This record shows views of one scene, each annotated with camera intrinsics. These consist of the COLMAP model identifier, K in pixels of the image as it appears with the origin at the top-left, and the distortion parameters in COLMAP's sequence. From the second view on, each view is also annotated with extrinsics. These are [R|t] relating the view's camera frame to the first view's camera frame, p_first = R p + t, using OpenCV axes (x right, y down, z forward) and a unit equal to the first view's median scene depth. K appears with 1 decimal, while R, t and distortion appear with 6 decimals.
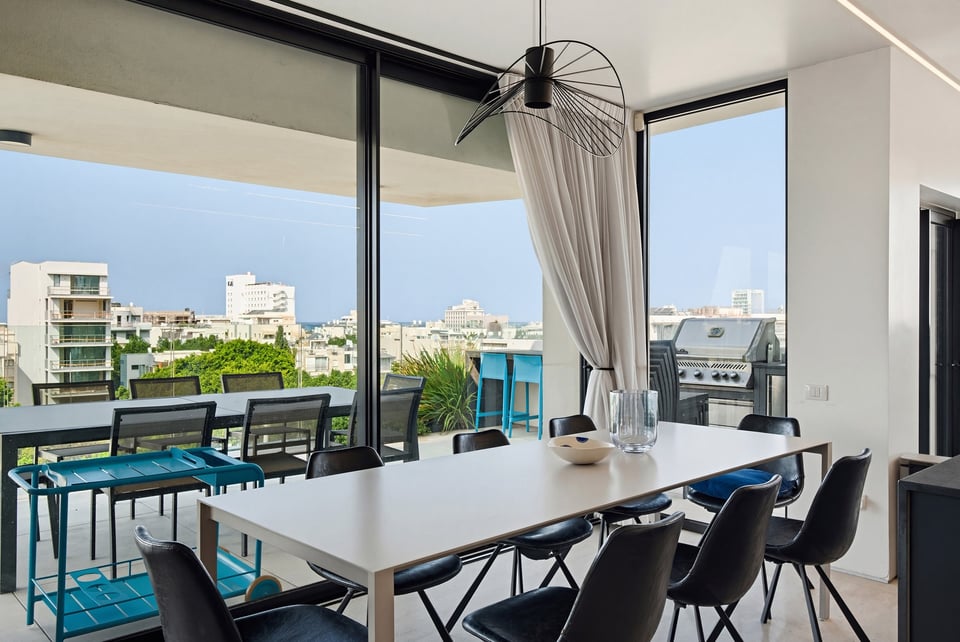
lens RADIAL K [[751.4, 0, 483.6], [0, 751.4, 320.9], [0, 0, 1]] dist [0.026279, -0.007399]
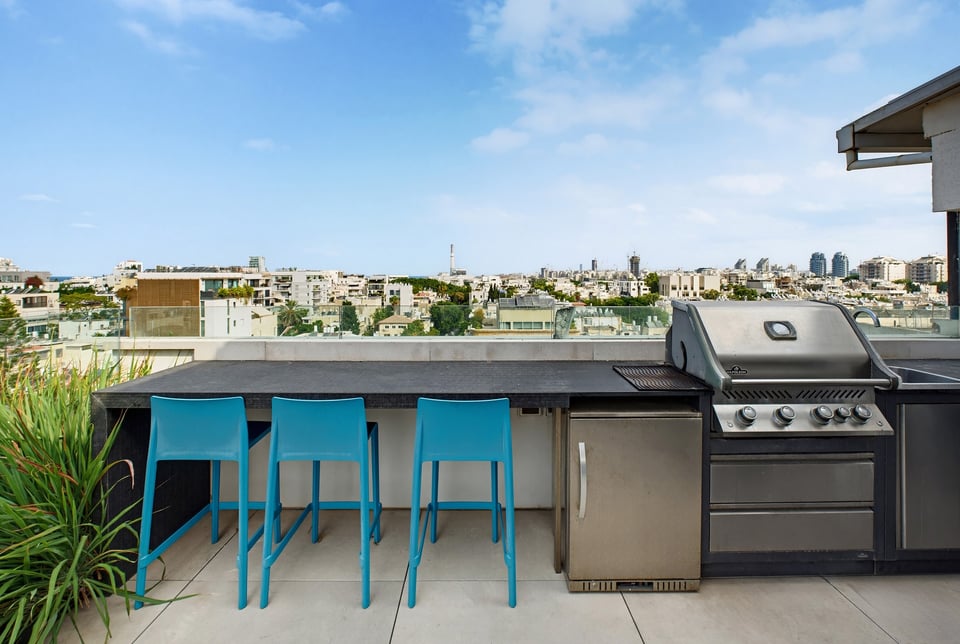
lens RADIAL K [[420.9, 0, 473.7], [0, 420.9, 279.5], [0, 0, 1]] dist [-0.001483, 0.001119]
pose [[0.680113, -0.007296, 0.733071, -0.010755], [0.000072, 0.999951, 0.009886, -0.036399], [-0.733107, -0.006671, 0.680081, 1.690955]]
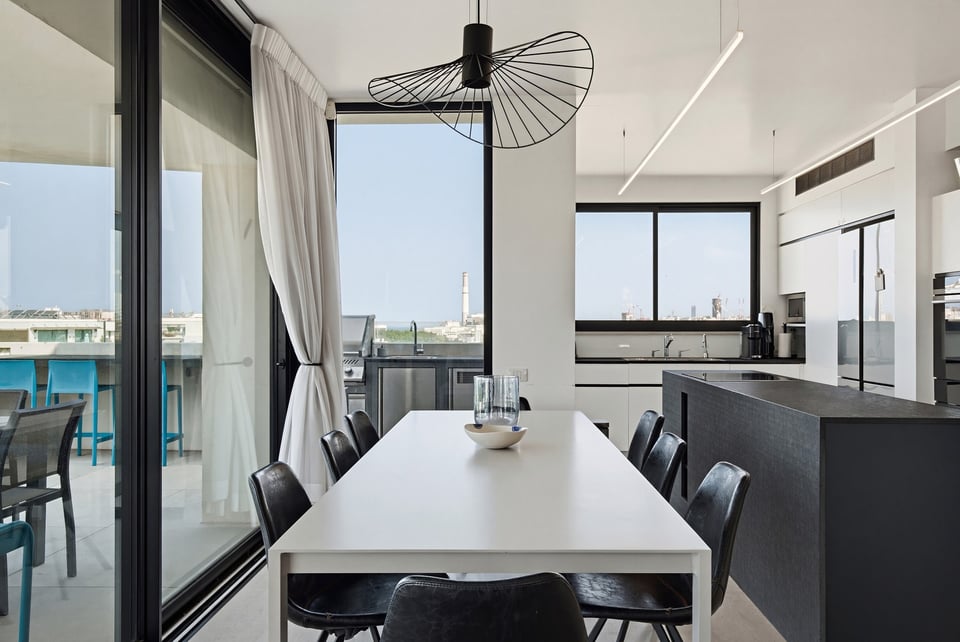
lens RADIAL K [[751.4, 0, 490.6], [0, 751.4, 319.0], [0, 0, 1]] dist [0.026279, -0.007399]
pose [[0.703870, 0.006428, 0.710300, -0.352040], [0.000113, 0.999958, -0.009161, 0.015423], [-0.710329, 0.006529, 0.703840, 0.179432]]
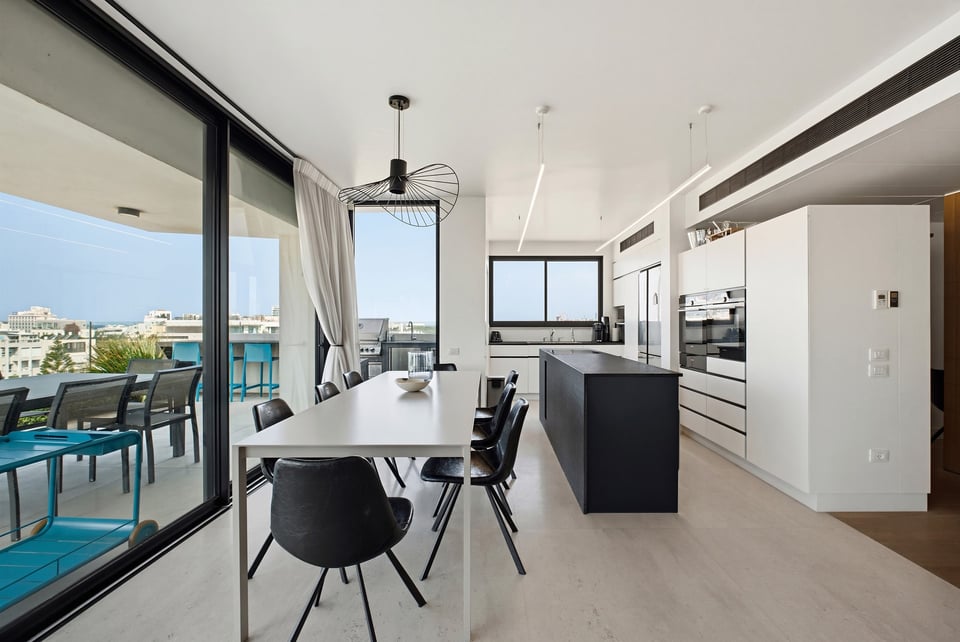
lens RADIAL K [[420.9, 0, 490.0], [0, 420.9, 321.5], [0, 0, 1]] dist [-0.001483, 0.001119]
pose [[0.693146, 0.003747, 0.720787, -0.286063], [0.000428, 0.999984, -0.005610, 0.014797], [-0.720797, 0.004197, 0.693133, 0.094044]]
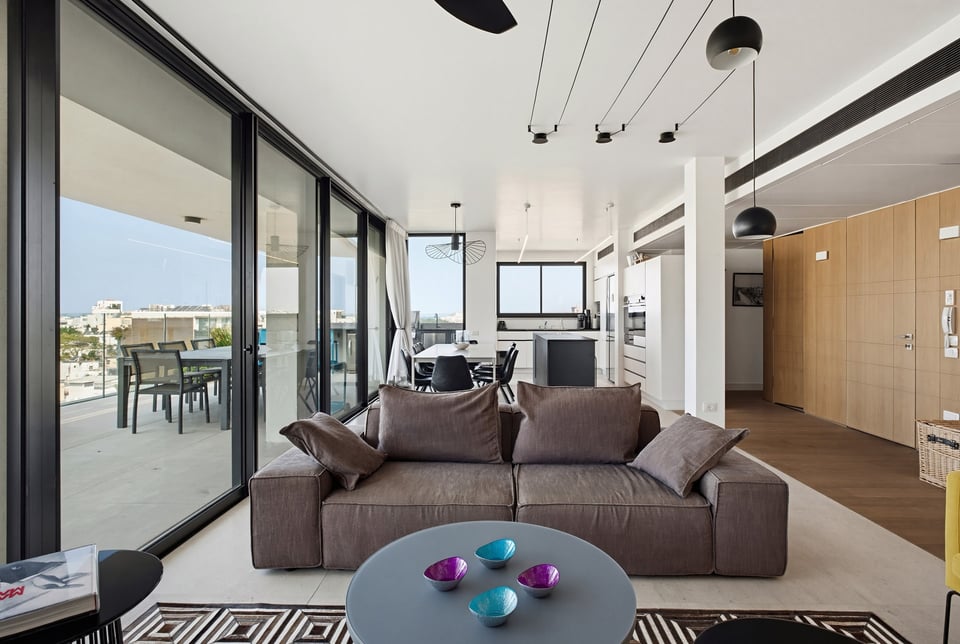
lens RADIAL K [[510.4, 0, 473.7], [0, 510.4, 318.0], [0, 0, 1]] dist [0.004798, 0.000138]
pose [[0.721398, -0.000723, 0.692521, -0.908599], [-0.001867, 0.999994, 0.002989, 0.021089], [-0.692519, -0.003449, 0.721392, -0.483645]]
